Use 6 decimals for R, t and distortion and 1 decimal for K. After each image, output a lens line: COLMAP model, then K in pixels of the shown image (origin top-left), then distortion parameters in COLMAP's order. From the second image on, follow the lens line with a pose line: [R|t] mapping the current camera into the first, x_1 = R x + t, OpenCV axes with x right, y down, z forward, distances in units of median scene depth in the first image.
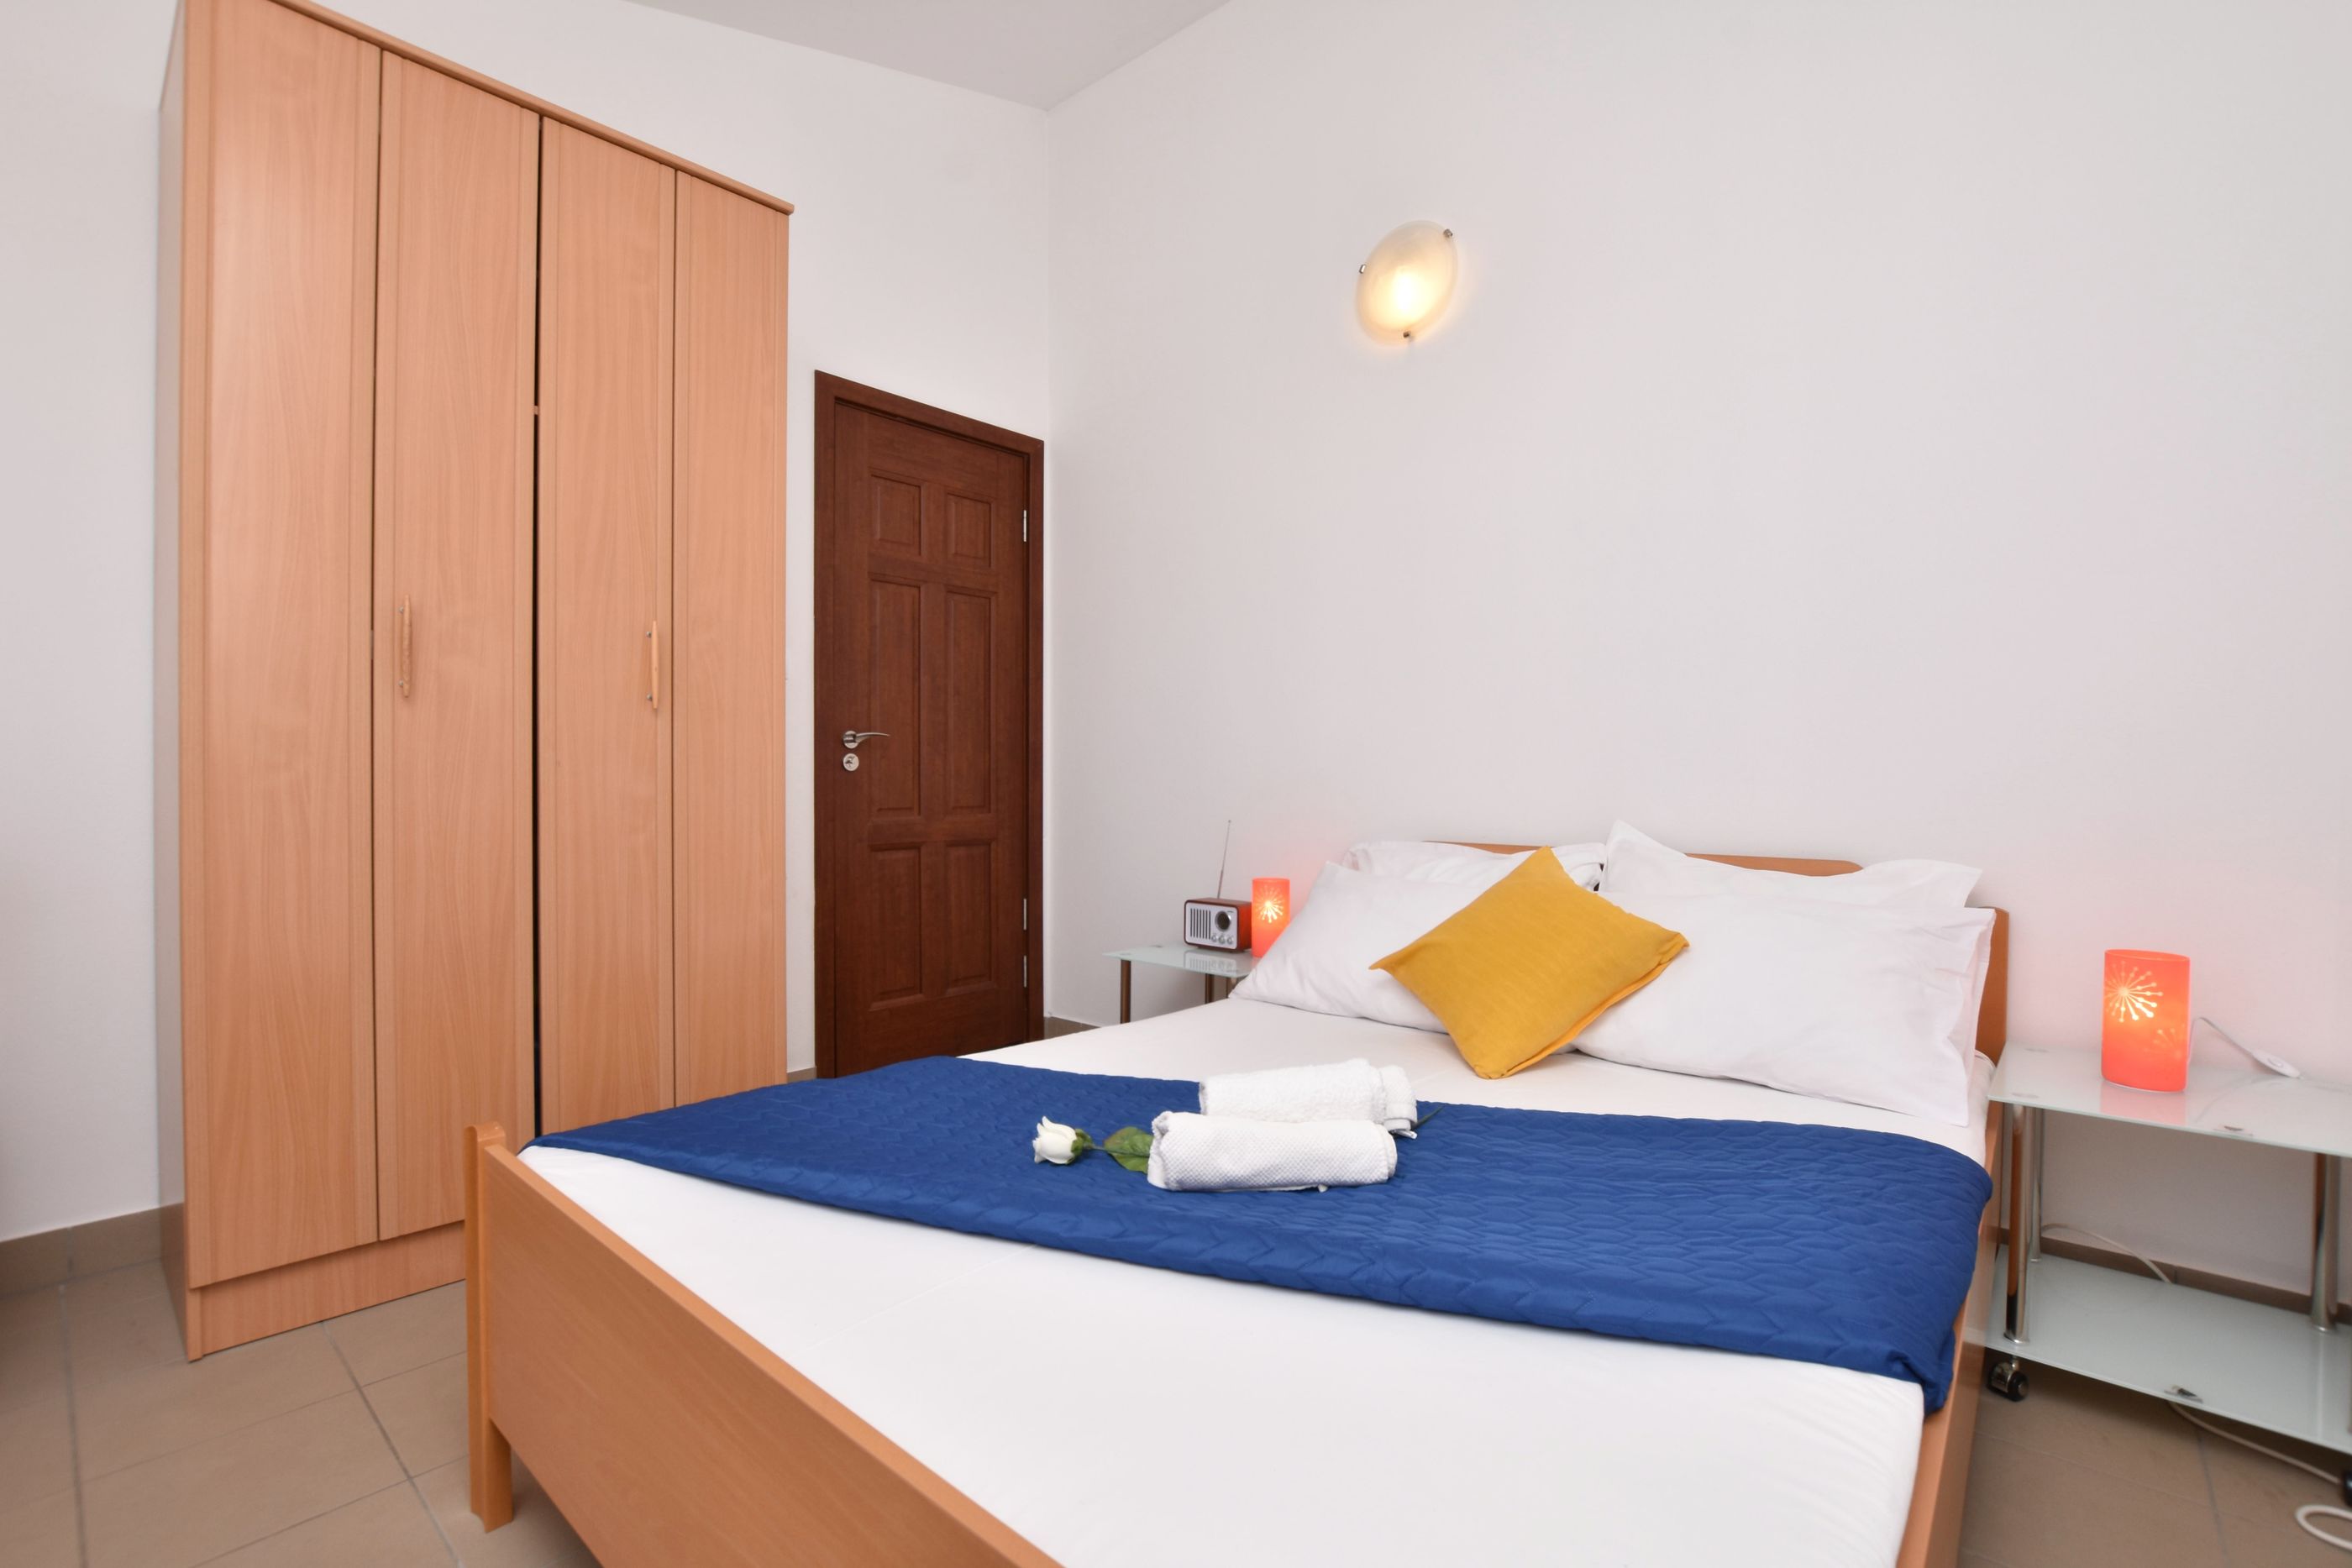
lens RADIAL K [[1081.0, 0, 1176.0], [0, 1081.0, 784.0], [0, 0, 1]] dist [0.018075, 0.000538]
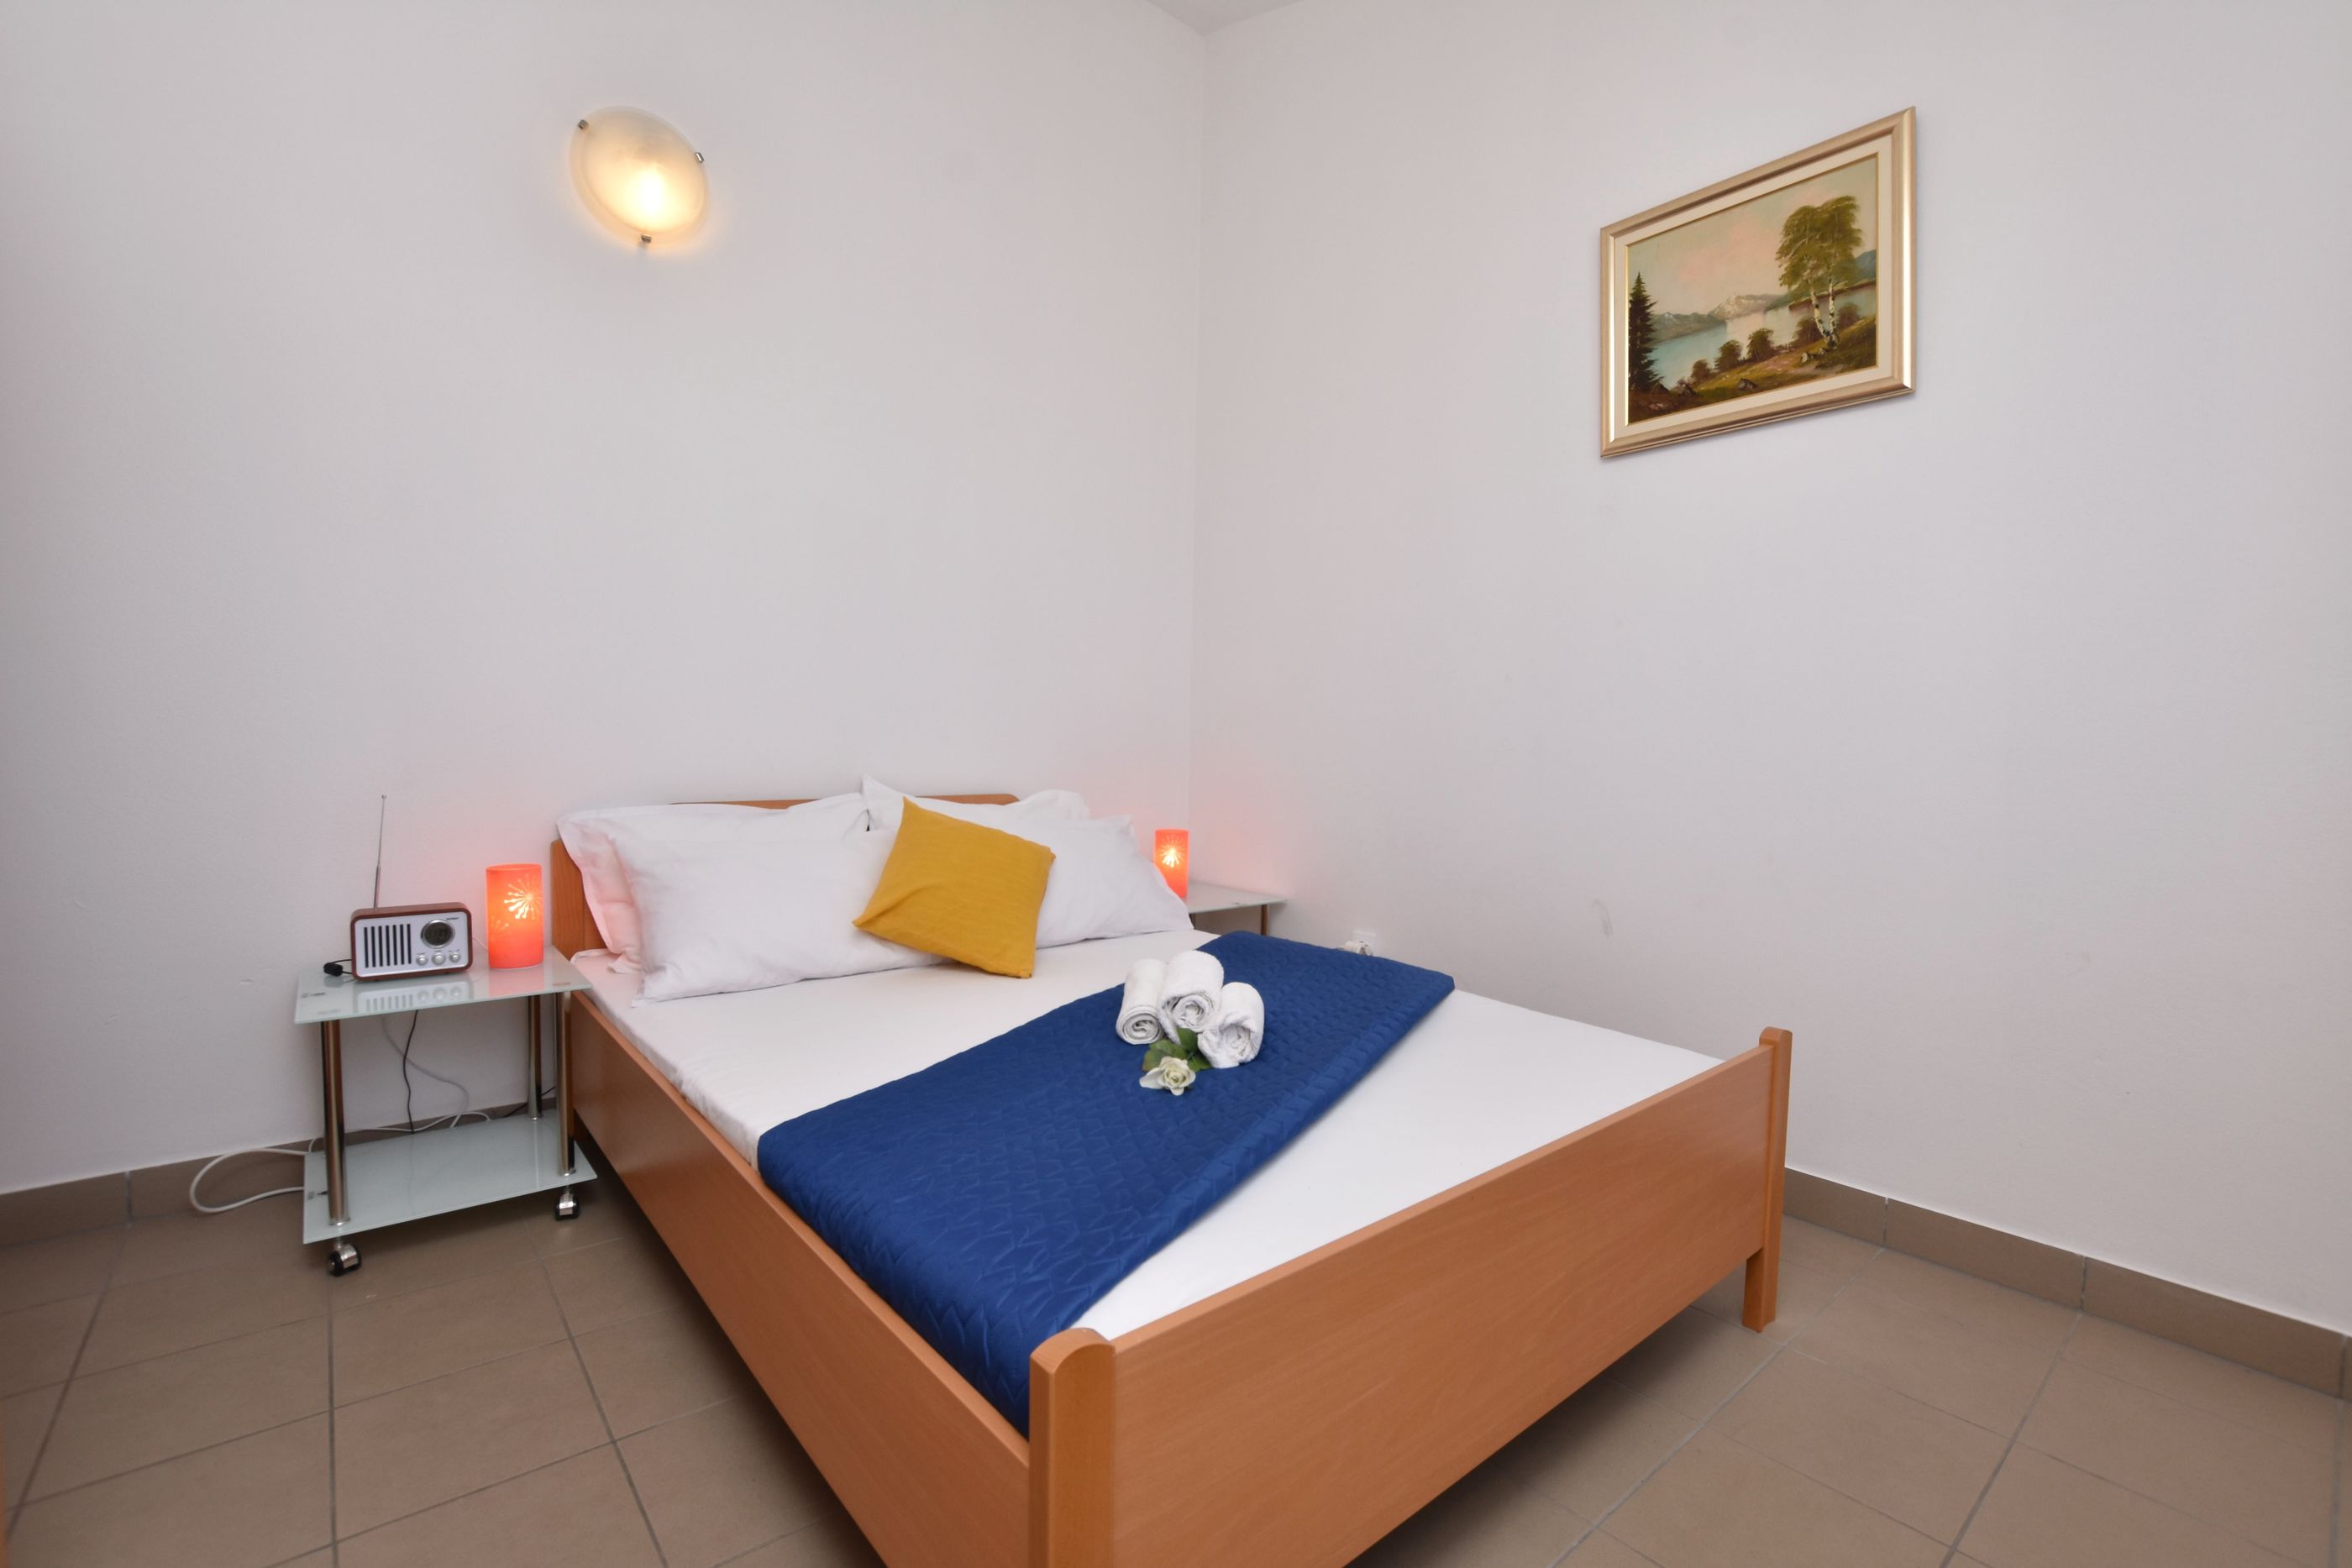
lens RADIAL K [[1040.2, 0, 1176.2], [0, 1040.2, 790.8], [0, 0, 1]] dist [-0.025816, -0.000165]
pose [[0.142630, -0.058700, 0.988034, -0.569114], [-0.014700, 0.998004, 0.061415, -0.018287], [-0.989667, -0.023284, 0.141483, 0.425178]]
